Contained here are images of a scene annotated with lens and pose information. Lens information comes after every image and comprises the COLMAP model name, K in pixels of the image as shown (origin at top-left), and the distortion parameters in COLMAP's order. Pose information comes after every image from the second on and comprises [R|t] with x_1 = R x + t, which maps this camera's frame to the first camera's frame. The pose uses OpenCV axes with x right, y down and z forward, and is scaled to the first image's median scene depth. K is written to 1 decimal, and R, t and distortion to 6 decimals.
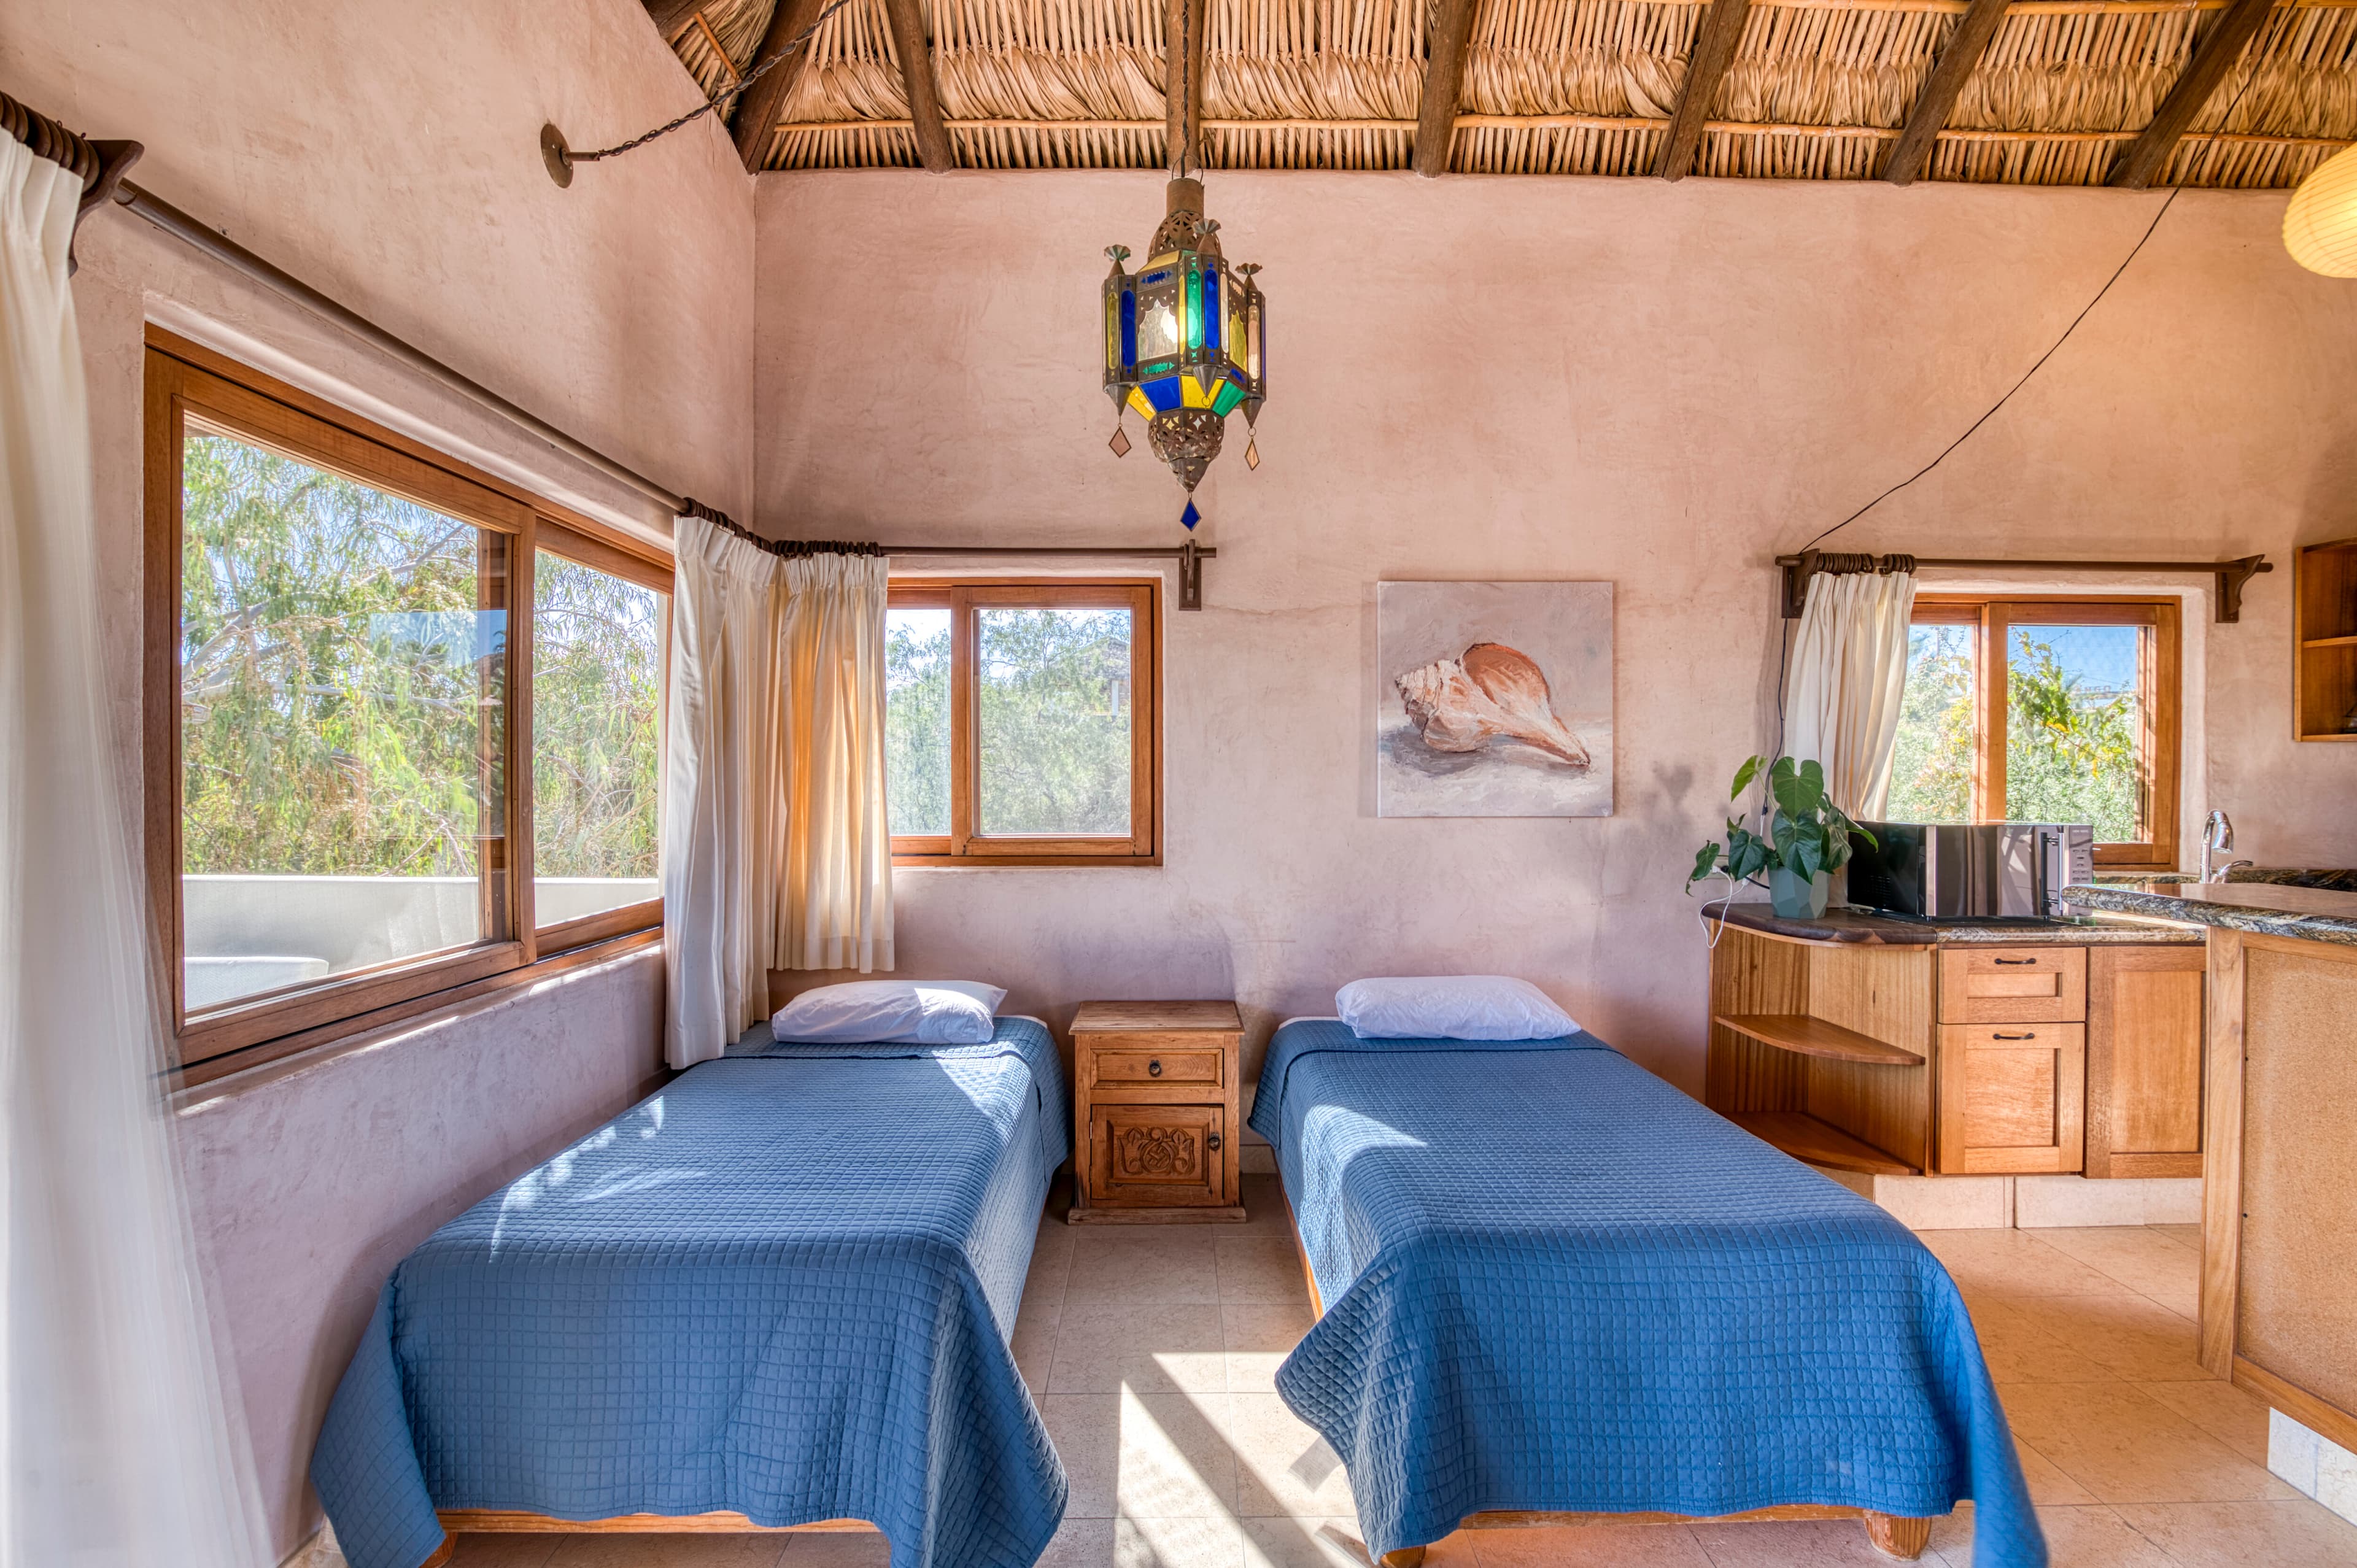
lens RADIAL K [[1094.7, 0, 1136.5], [0, 1094.7, 784.6], [0, 0, 1]] dist [-0.020848, 0.002330]
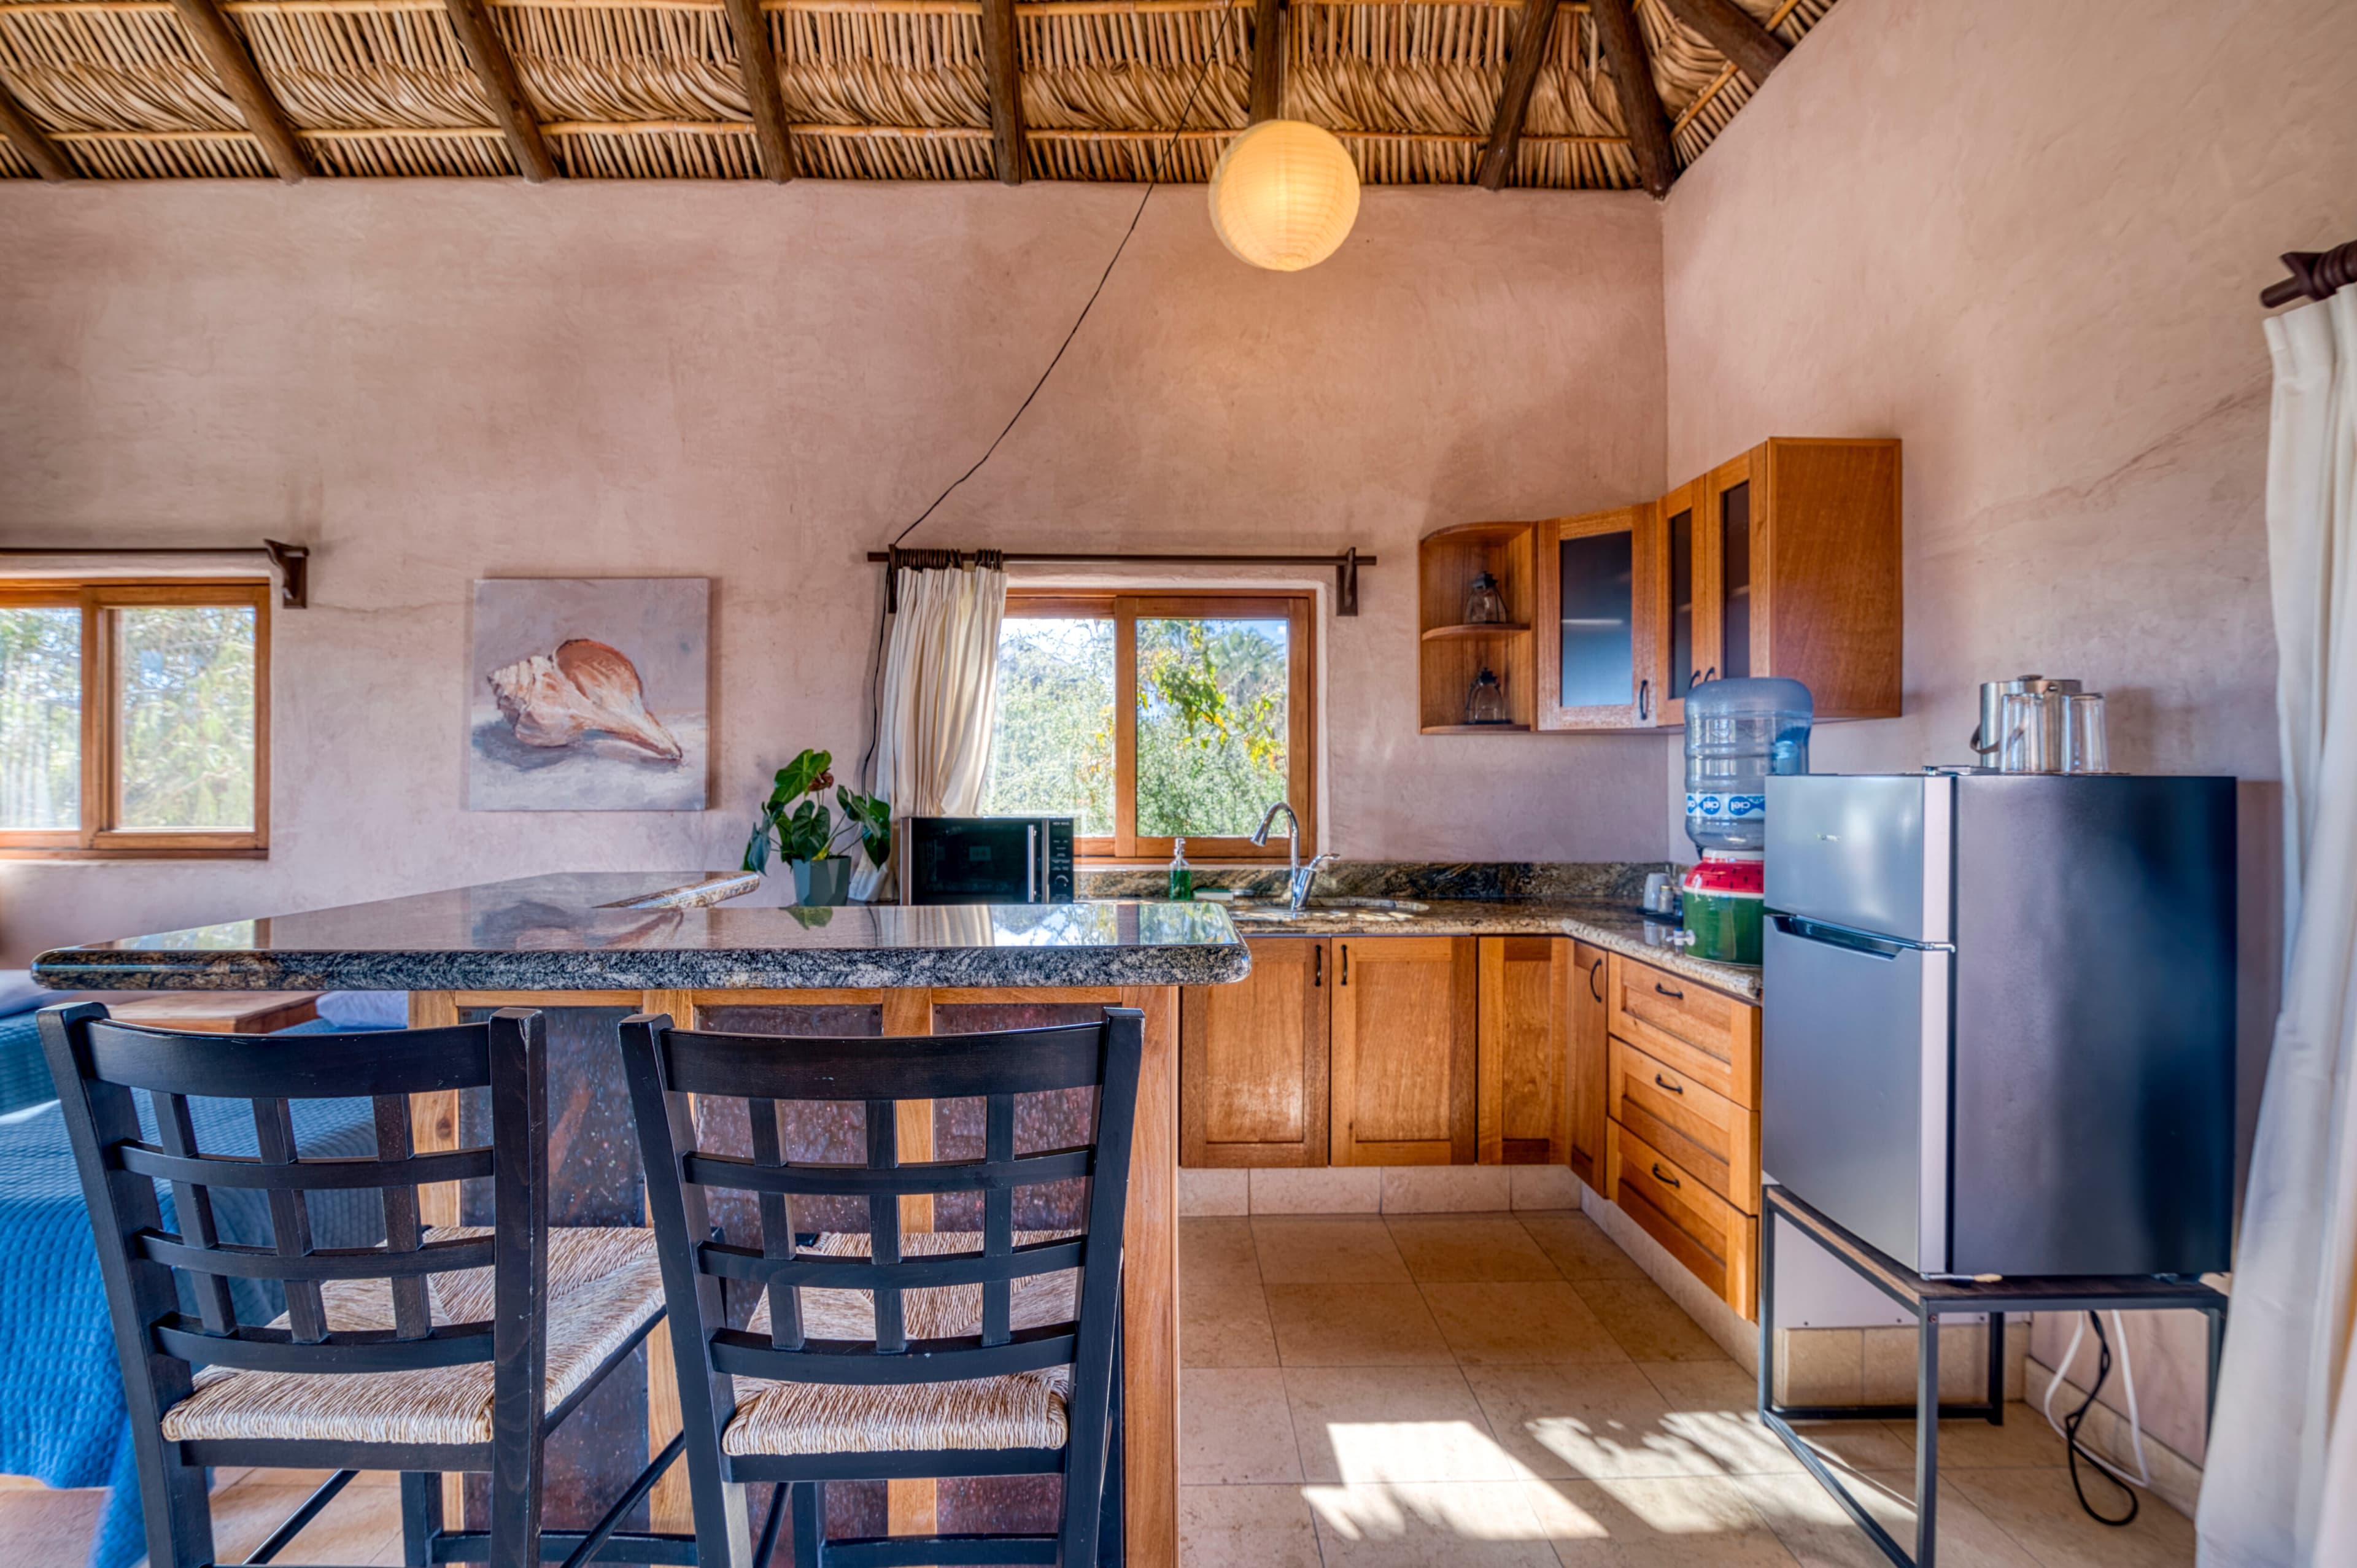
lens RADIAL K [[1094.7, 0, 1229.4], [0, 1094.7, 779.0], [0, 0, 1]] dist [-0.020848, 0.002330]
pose [[0.999902, -0.001833, 0.013850, 0.902320], [0.001962, 0.999954, -0.009350, 0.010784], [-0.013832, 0.009376, 0.999860, -0.016326]]
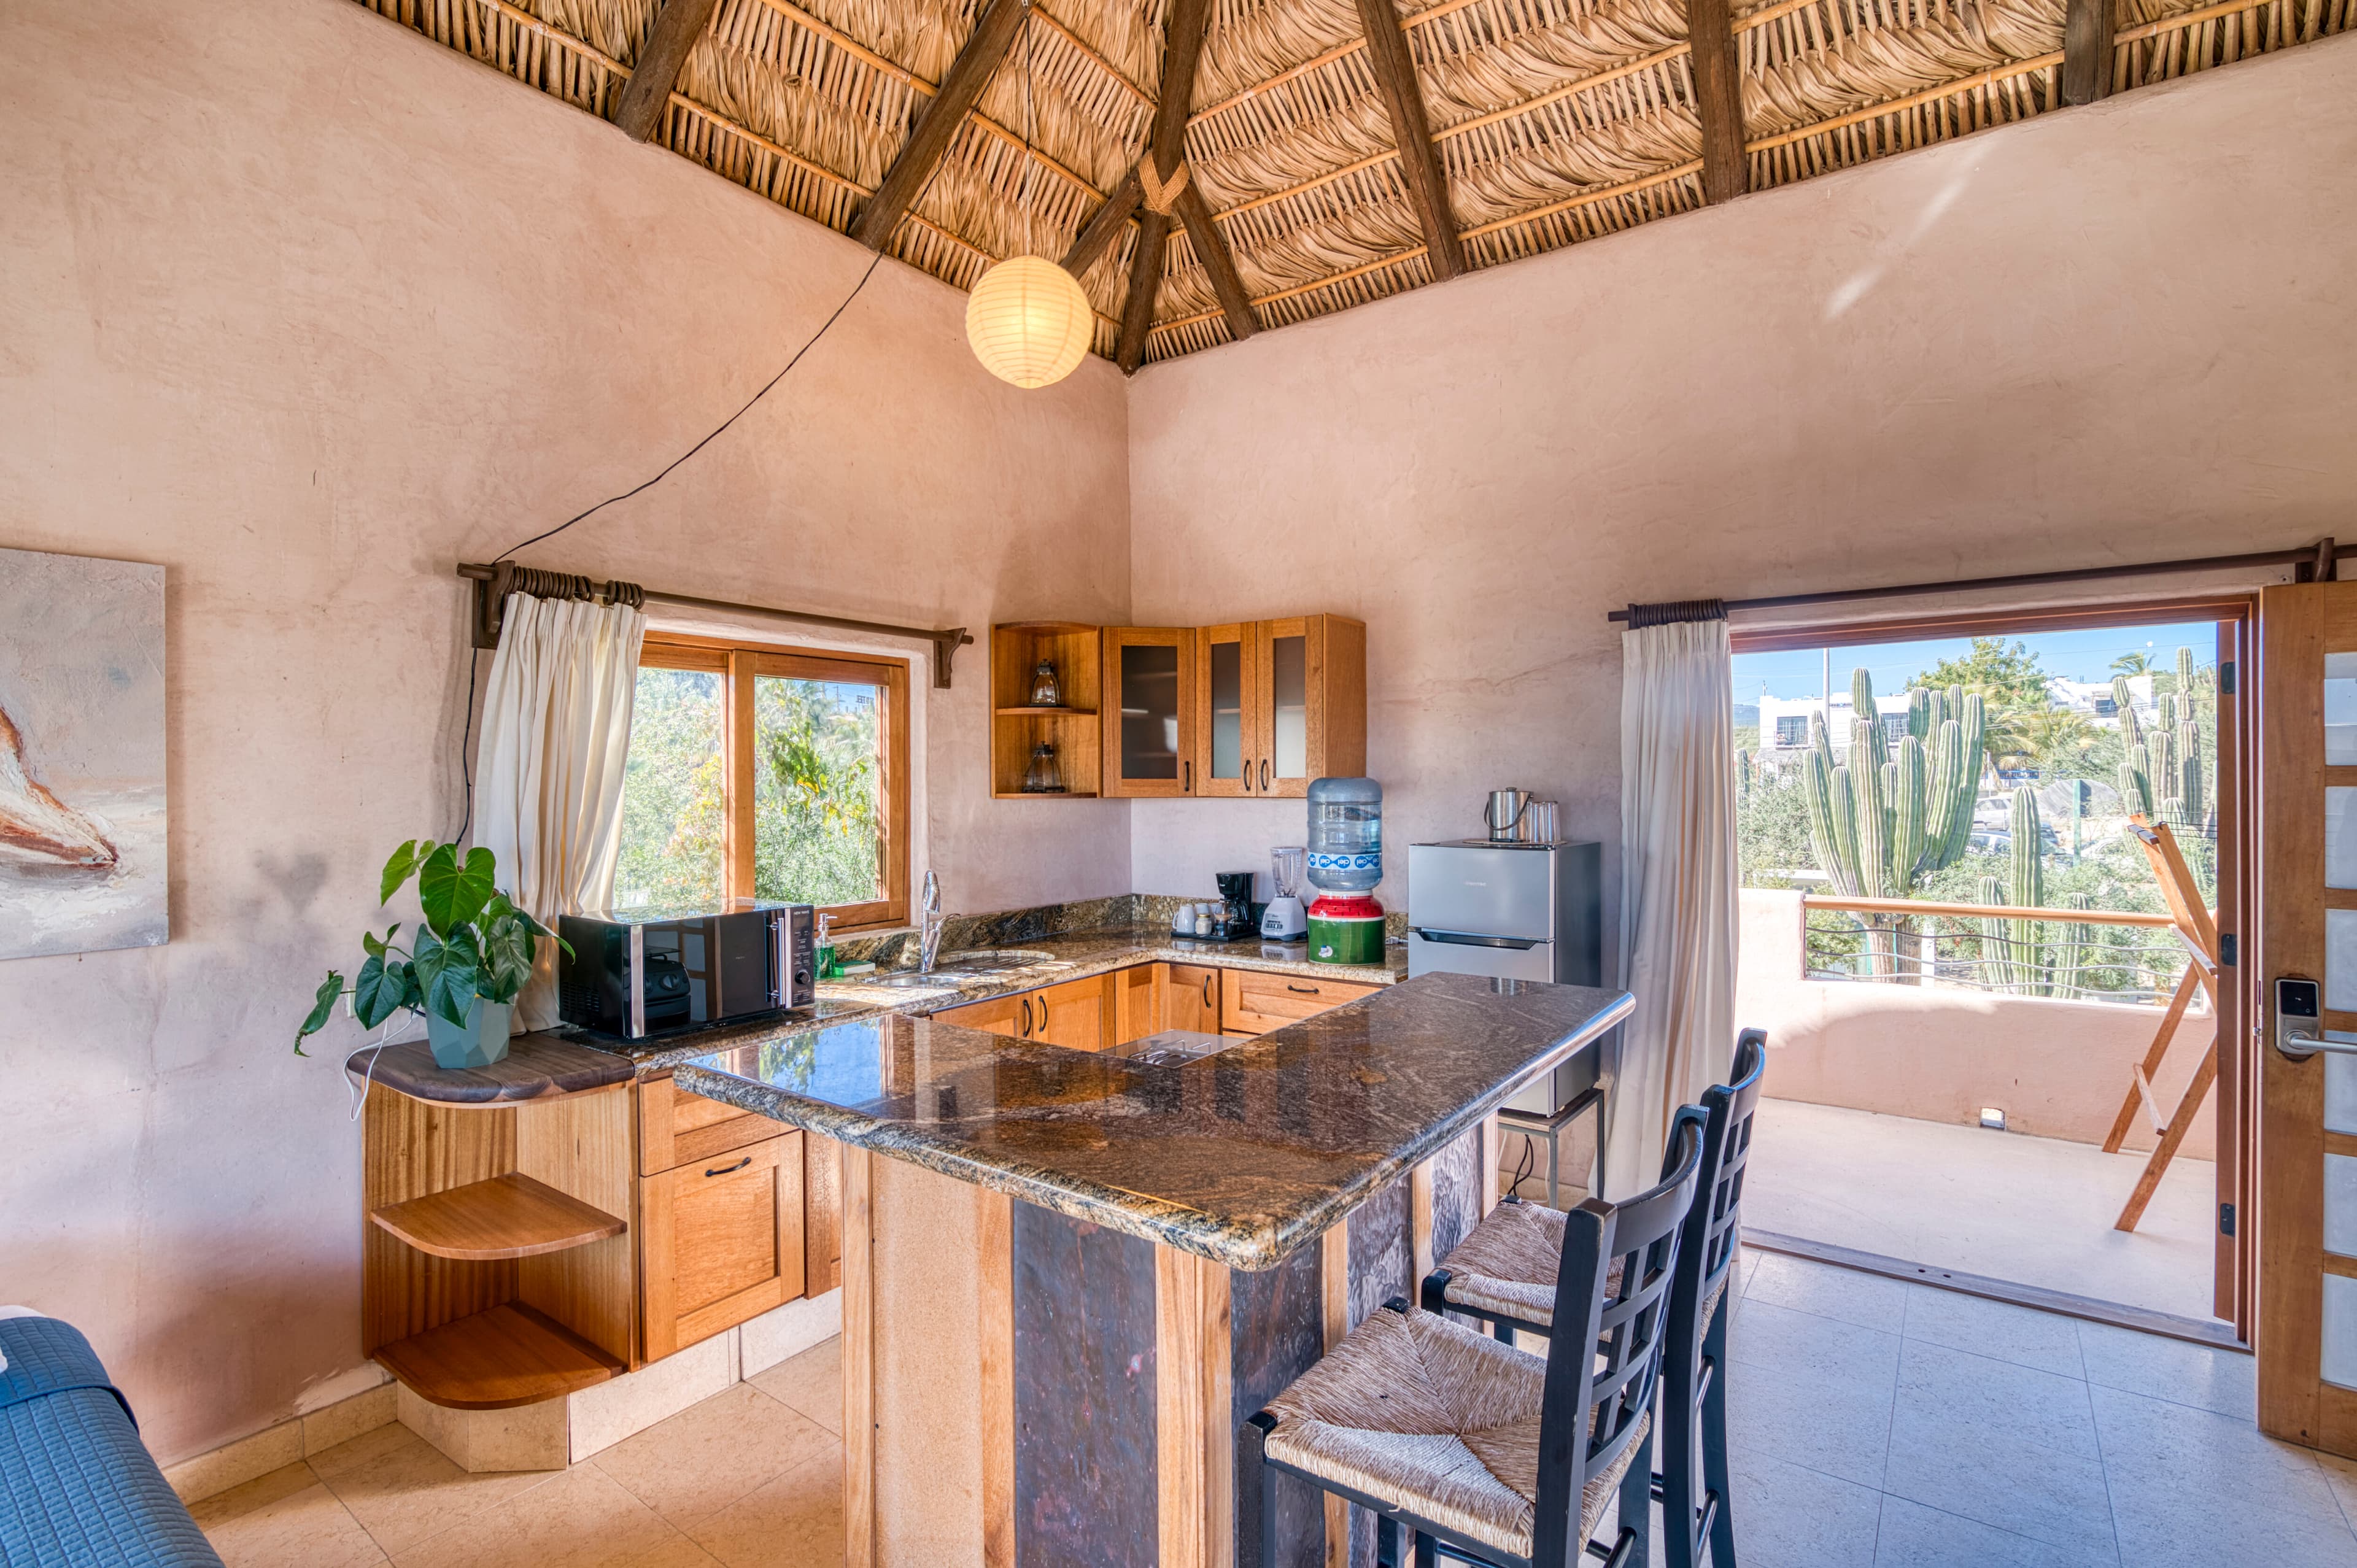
lens RADIAL K [[1094.7, 0, 1171.3], [0, 1094.7, 784.2], [0, 0, 1]] dist [-0.020848, 0.002330]
pose [[0.596110, -0.008593, 0.802857, 0.283939], [0.010674, 0.999939, 0.002777, -0.056938], [-0.802832, 0.006914, 0.596166, 0.175117]]
